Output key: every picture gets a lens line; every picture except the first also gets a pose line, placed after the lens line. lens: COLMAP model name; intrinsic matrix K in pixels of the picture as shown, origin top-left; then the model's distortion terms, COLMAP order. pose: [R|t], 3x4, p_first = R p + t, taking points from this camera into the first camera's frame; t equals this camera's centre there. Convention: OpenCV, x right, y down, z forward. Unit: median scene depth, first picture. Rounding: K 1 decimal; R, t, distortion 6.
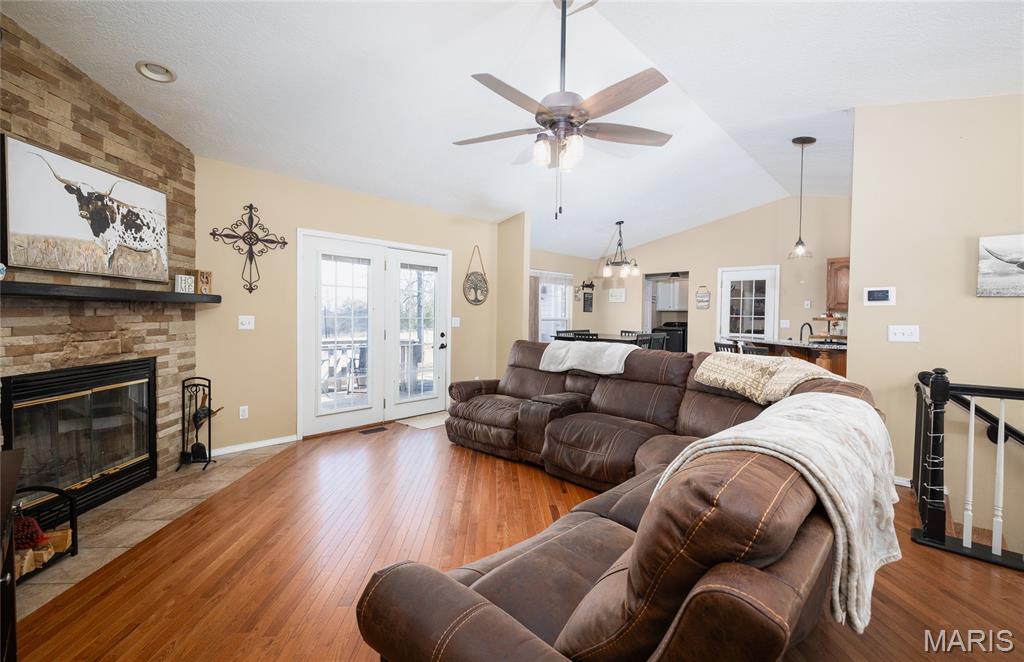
lens RADIAL K [[436.0, 0, 517.2], [0, 436.0, 326.0], [0, 0, 1]] dist [-0.000882, -0.000685]
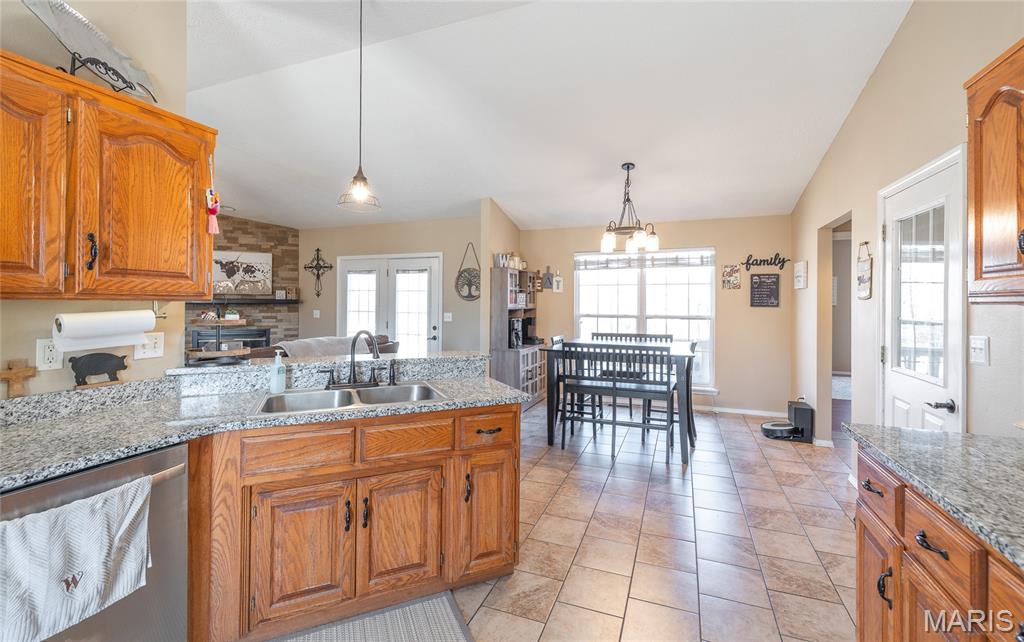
lens RADIAL K [[434.7, 0, 517.0], [0, 434.7, 300.0], [0, 0, 1]] dist [-0.001489, -0.000082]
pose [[0.361845, -0.015973, -0.932101, 1.311557], [-0.026905, 0.999258, -0.027568, -0.037084], [0.931850, 0.035054, 0.361147, 1.089605]]
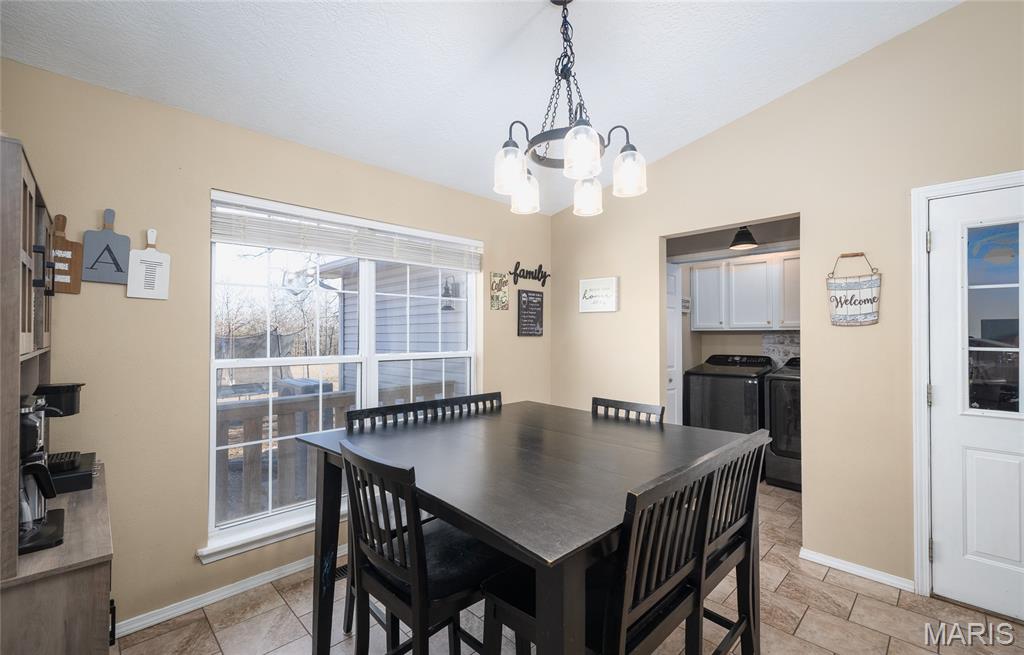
lens RADIAL K [[436.0, 0, 513.5], [0, 436.0, 328.3], [0, 0, 1]] dist [-0.000882, -0.000685]
pose [[0.998746, -0.012637, -0.048446, 0.373739], [0.010647, 0.999098, -0.041114, -0.050642], [0.048922, 0.040547, 0.997979, 1.302119]]
